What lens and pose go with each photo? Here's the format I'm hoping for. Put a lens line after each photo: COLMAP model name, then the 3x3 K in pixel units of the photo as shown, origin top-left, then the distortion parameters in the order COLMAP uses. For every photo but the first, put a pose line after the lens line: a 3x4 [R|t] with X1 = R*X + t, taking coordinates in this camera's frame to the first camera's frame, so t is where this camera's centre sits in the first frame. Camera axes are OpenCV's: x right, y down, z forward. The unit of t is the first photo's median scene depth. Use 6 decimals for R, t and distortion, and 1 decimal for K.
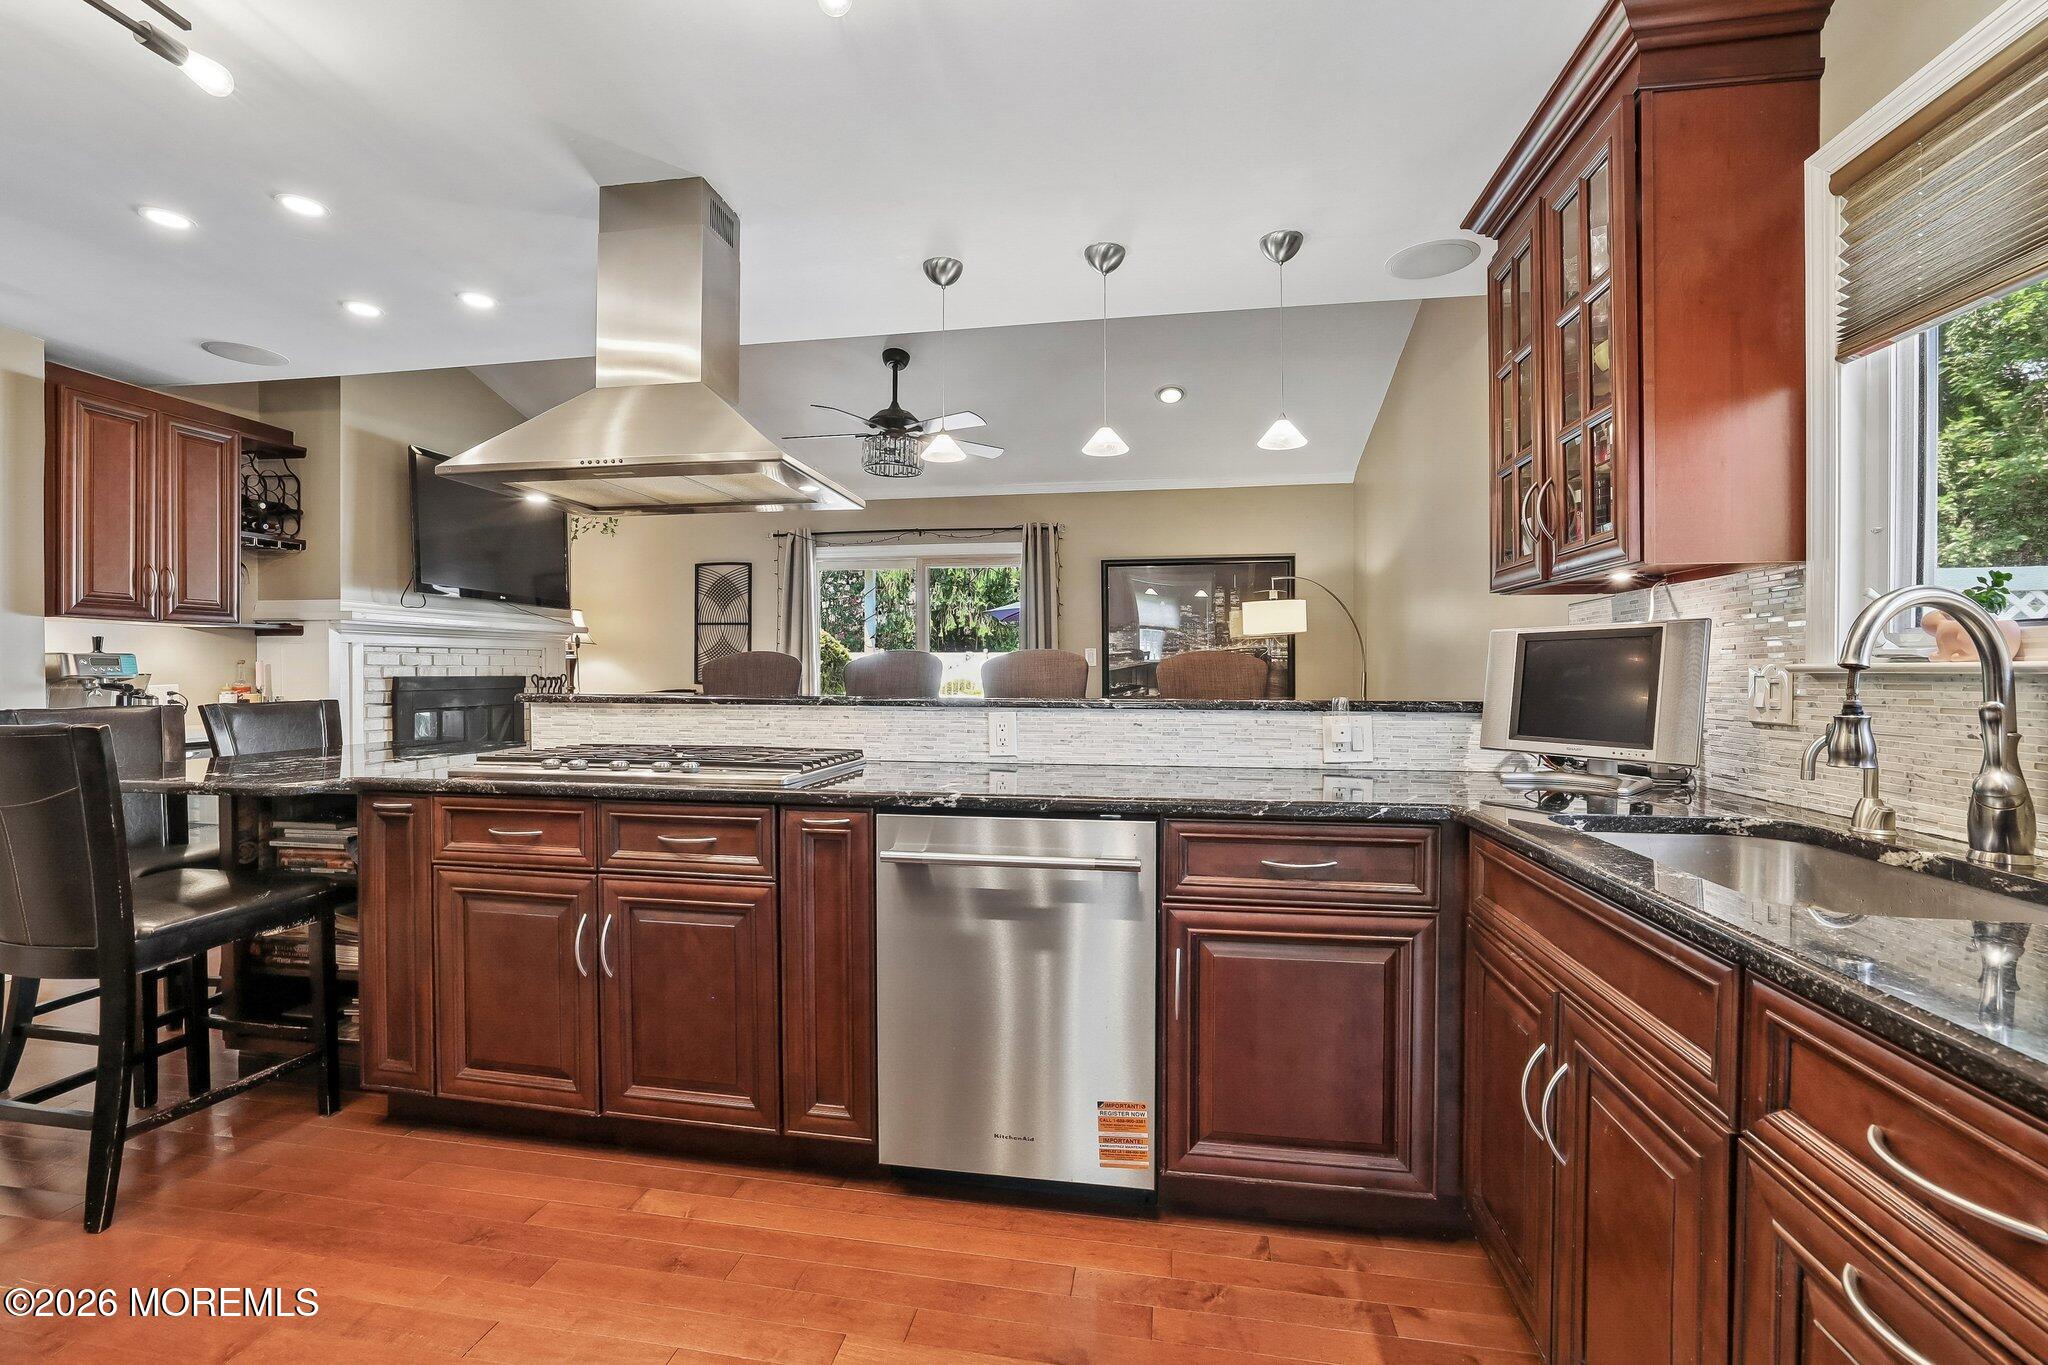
lens RADIAL K [[894.3, 0, 1015.7], [0, 894.3, 678.2], [0, 0, 1]] dist [-0.041437, 0.013340]
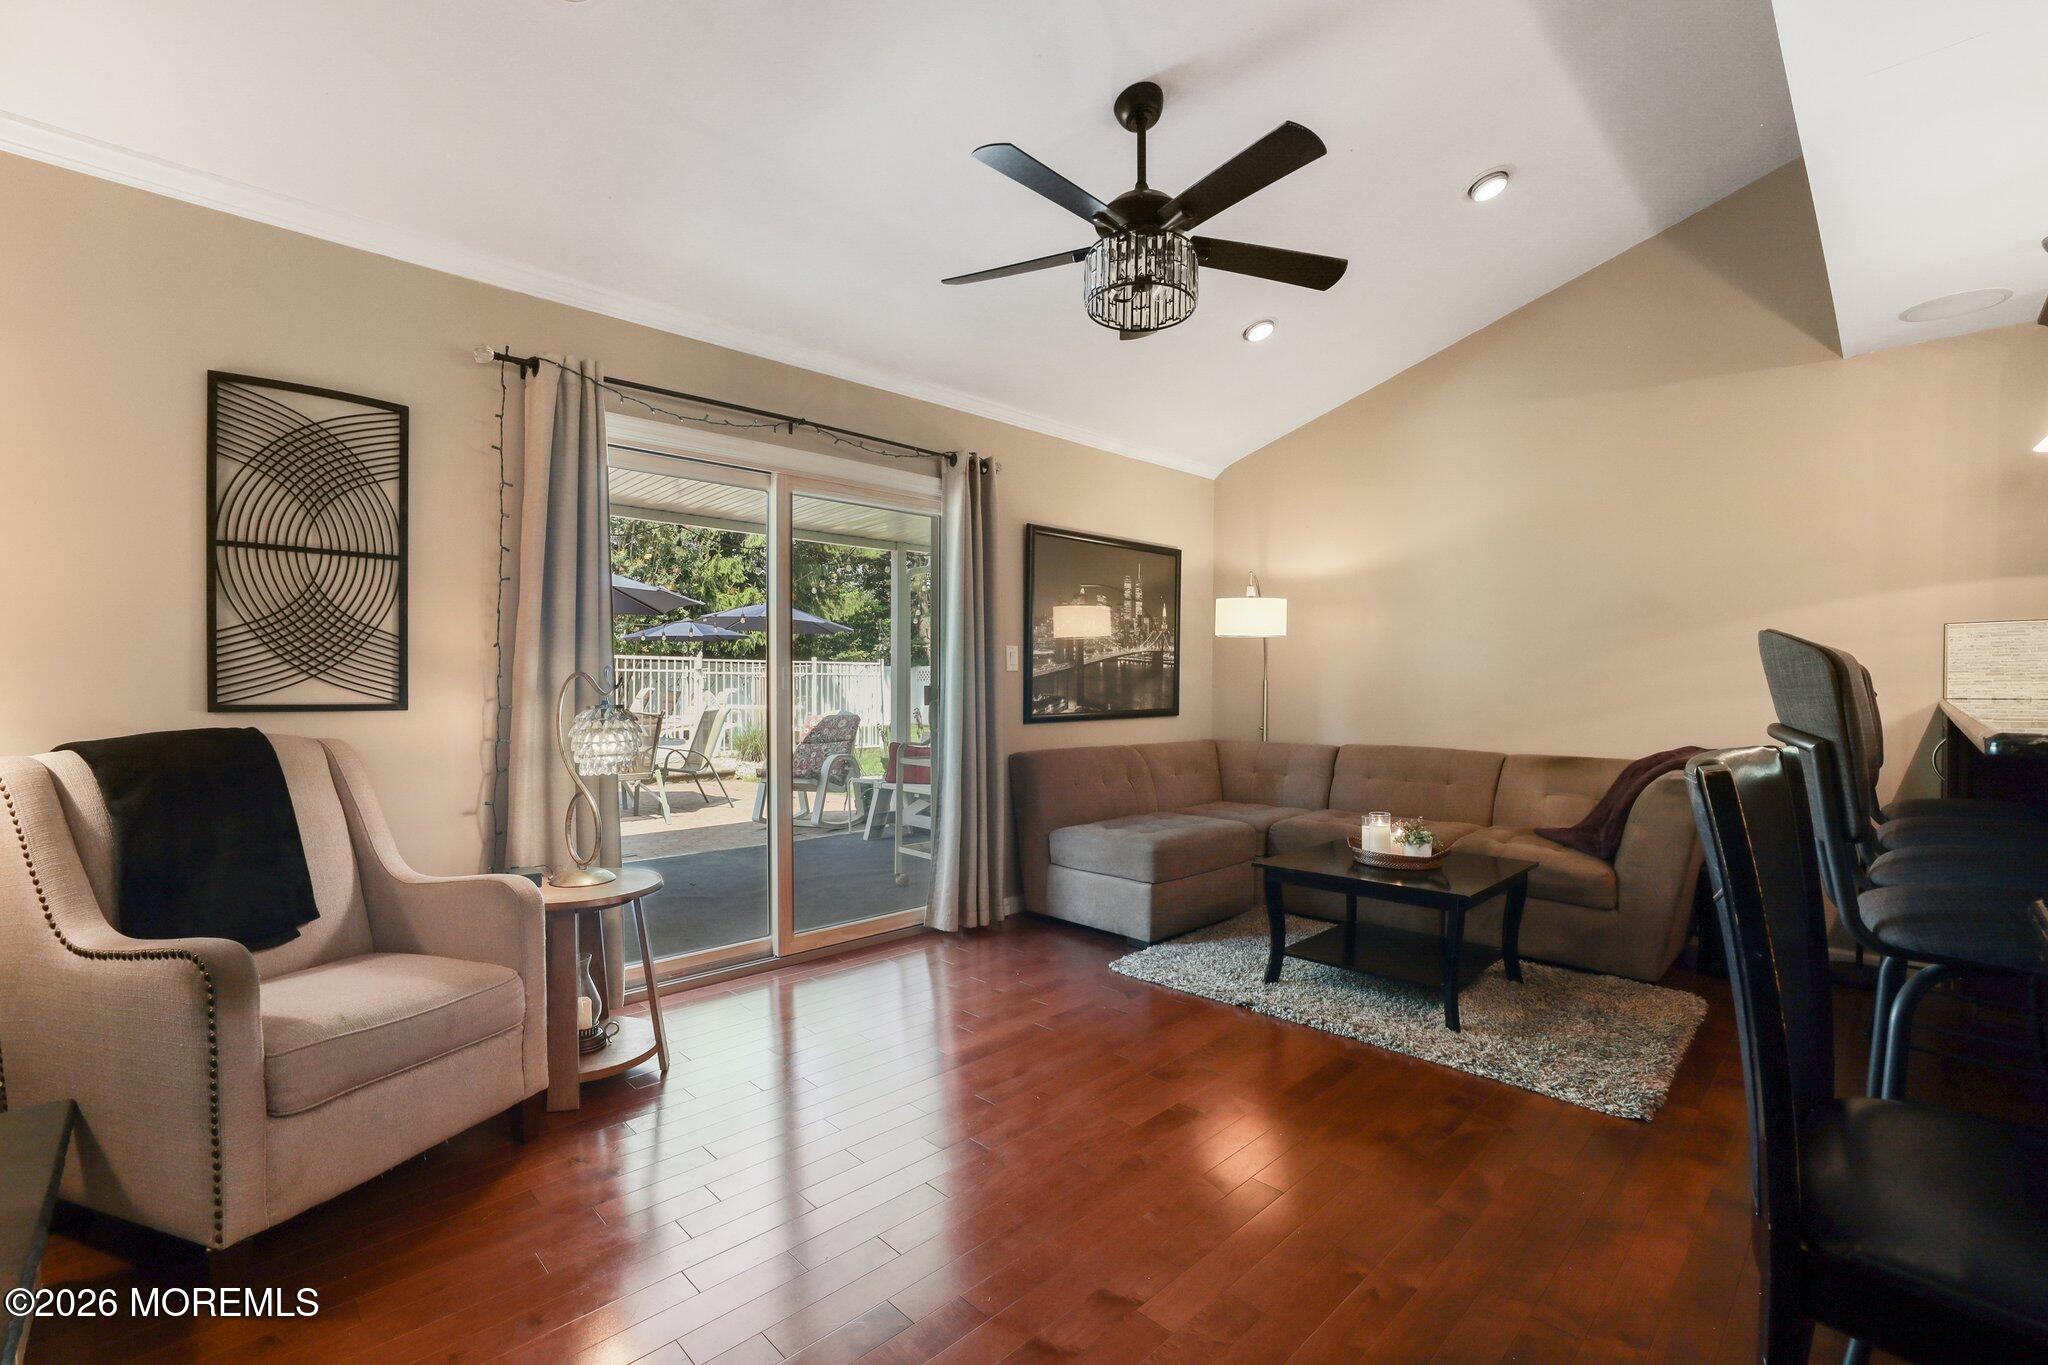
lens RADIAL K [[894.3, 0, 1015.7], [0, 894.3, 678.2], [0, 0, 1]] dist [-0.041437, 0.013340]
pose [[0.593275, 0.002664, 0.804996, -0.488657], [0.003018, 0.999980, -0.005534, -0.003598], [-0.804994, 0.005713, 0.593255, 0.583031]]
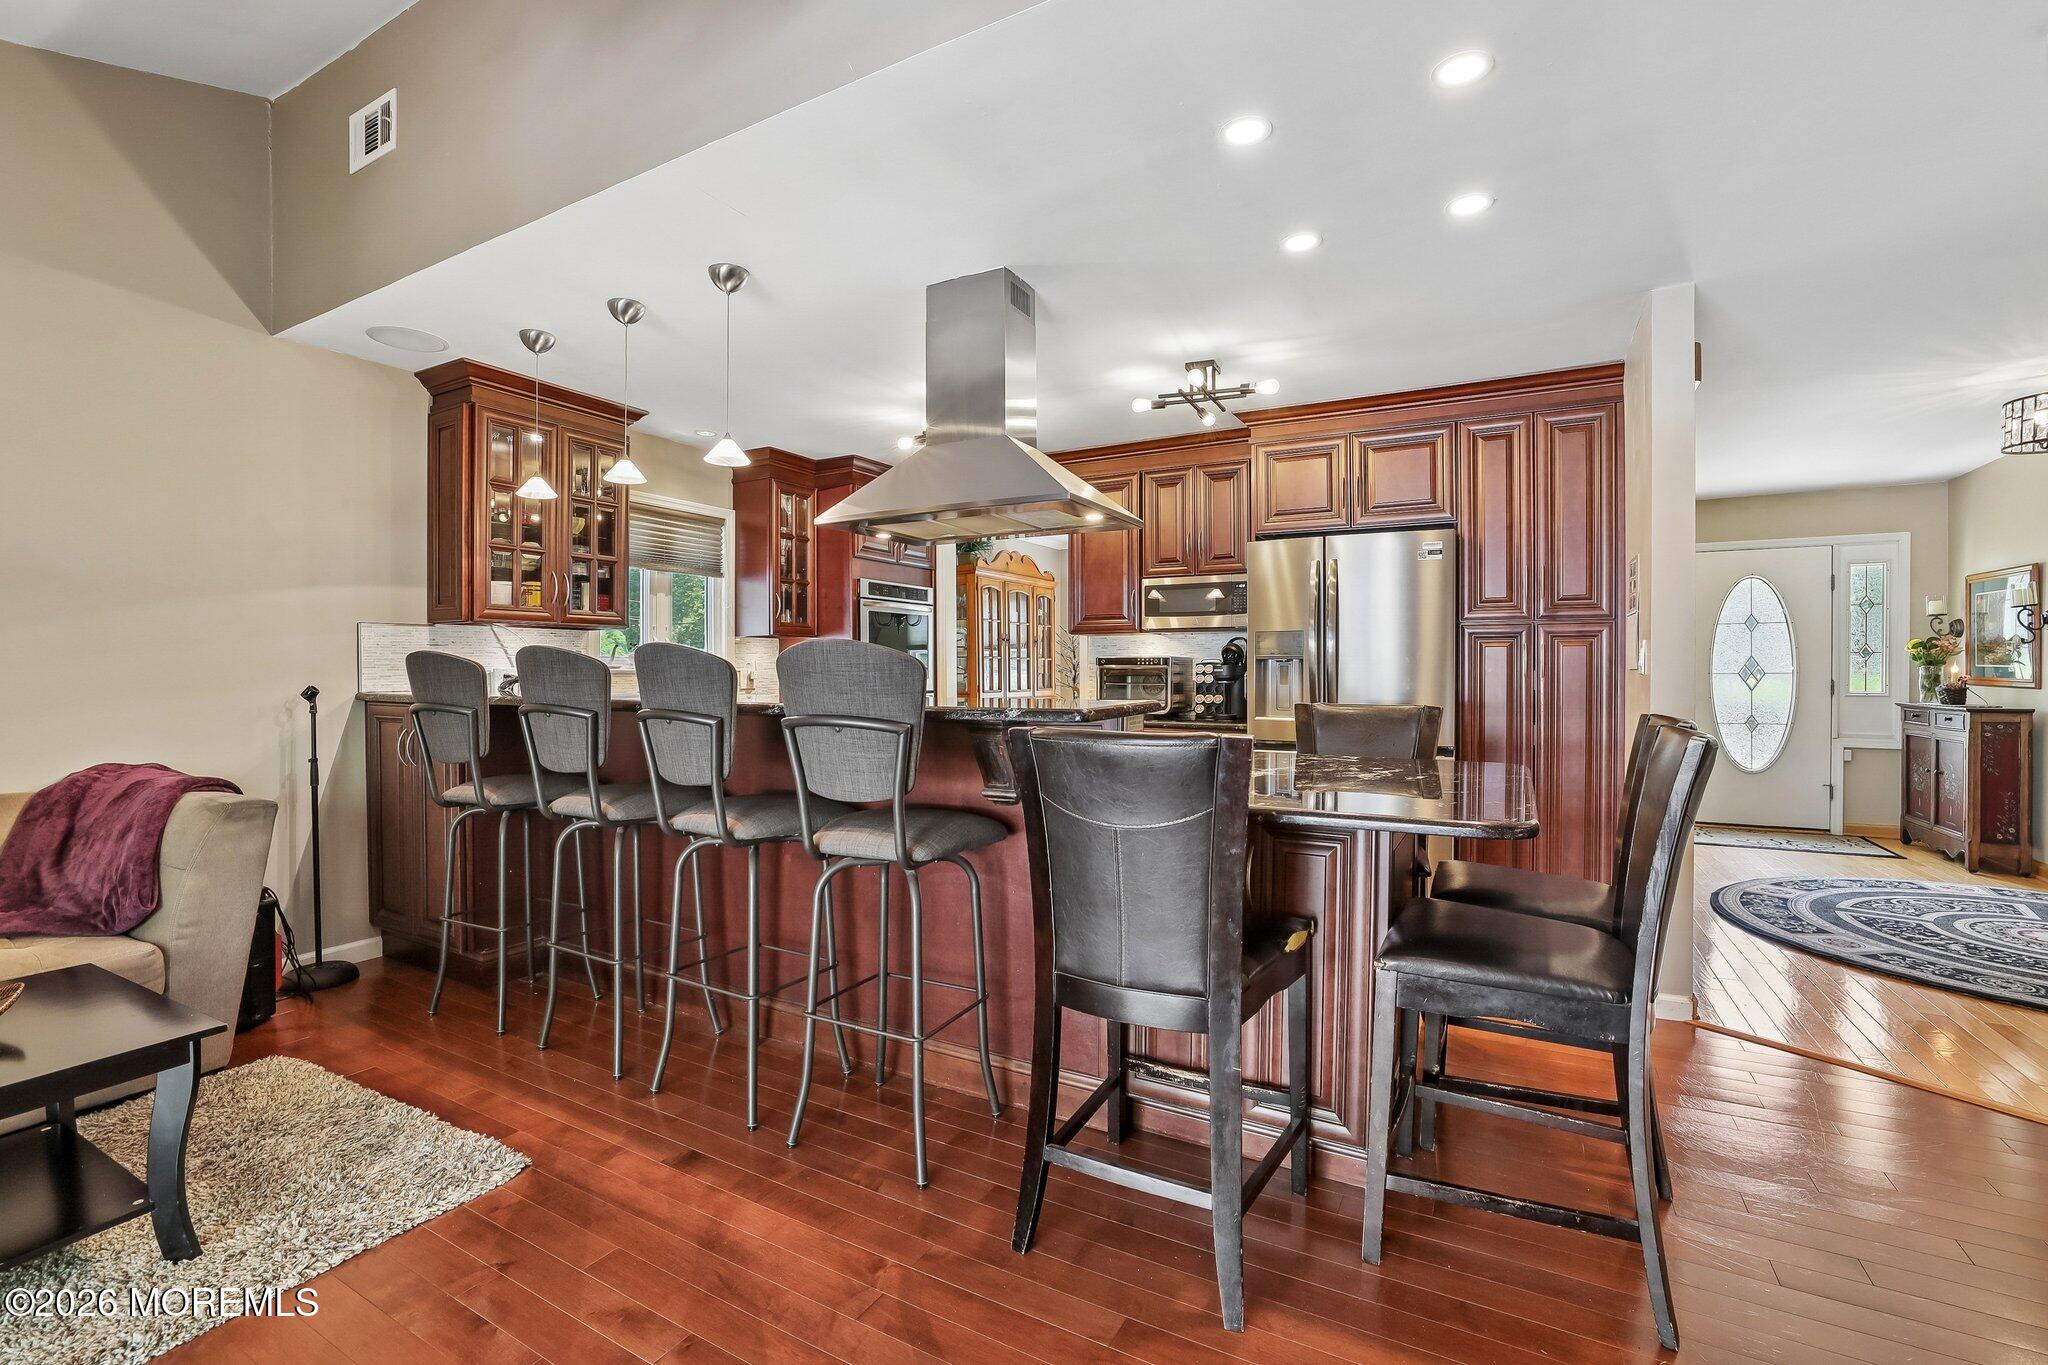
lens RADIAL K [[894.3, 0, 1015.7], [0, 894.3, 678.2], [0, 0, 1]] dist [-0.041437, 0.013340]
pose [[-0.938273, -0.002674, 0.345885, -0.326575], [0.002901, 0.999874, 0.015599, -0.009419], [-0.345883, 0.015639, -0.938147, 0.833336]]
